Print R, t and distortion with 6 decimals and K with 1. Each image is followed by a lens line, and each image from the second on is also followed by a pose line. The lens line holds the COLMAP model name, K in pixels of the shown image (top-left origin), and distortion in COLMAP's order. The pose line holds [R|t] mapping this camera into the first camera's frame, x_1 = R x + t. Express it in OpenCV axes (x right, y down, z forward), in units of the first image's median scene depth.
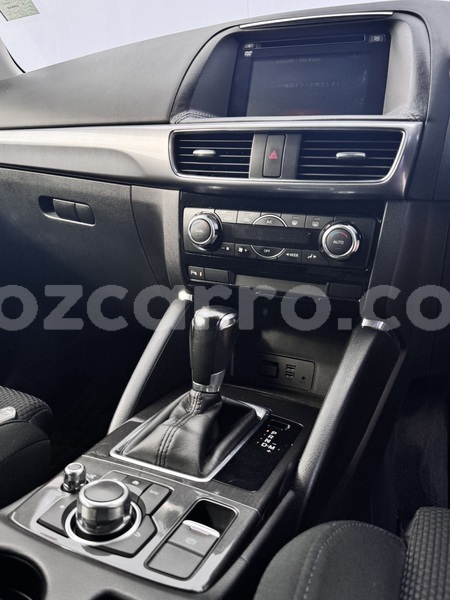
lens RADIAL K [[495.4, 0, 225.0], [0, 495.4, 300.0], [0, 0, 1]] dist [0.116752, -0.187642]
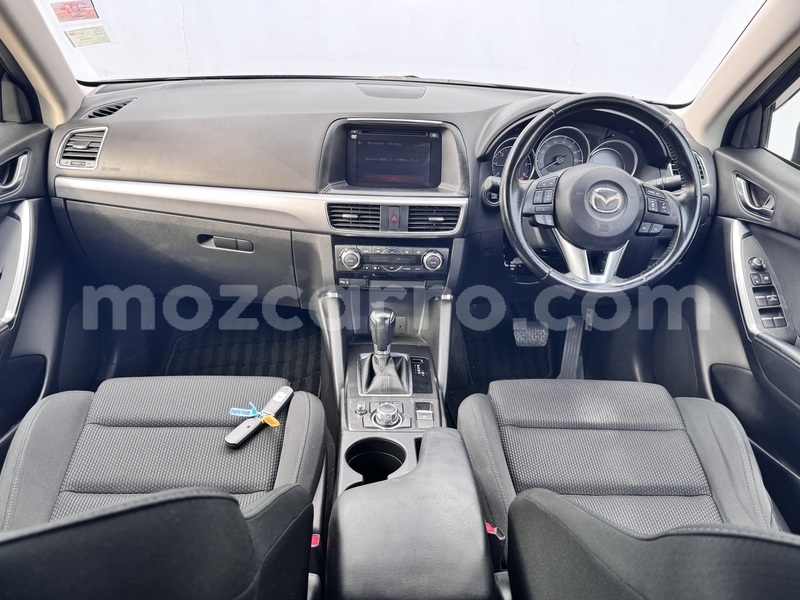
lens RADIAL K [[660.6, 0, 400.0], [0, 660.6, 300.0], [0, 0, 1]] dist [0.116752, -0.187642]
pose [[0.891674, -0.194761, 0.408639, -0.857358], [0.097453, 0.964136, 0.246868, -0.557722], [-0.442064, -0.180303, 0.878675, -1.070913]]
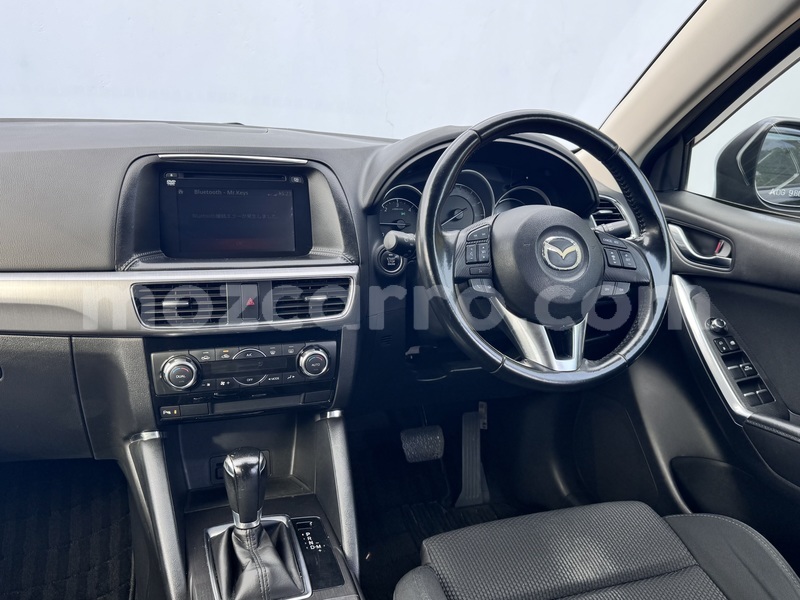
lens RADIAL K [[665.5, 0, 413.9], [0, 665.5, 301.0], [0, 0, 1]] dist [0.128987, -0.288751]
pose [[0.704718, -0.195476, 0.682028, -0.640804], [0.131972, 0.980636, 0.144697, -0.437402], [-0.697106, -0.011961, 0.716869, -0.326060]]
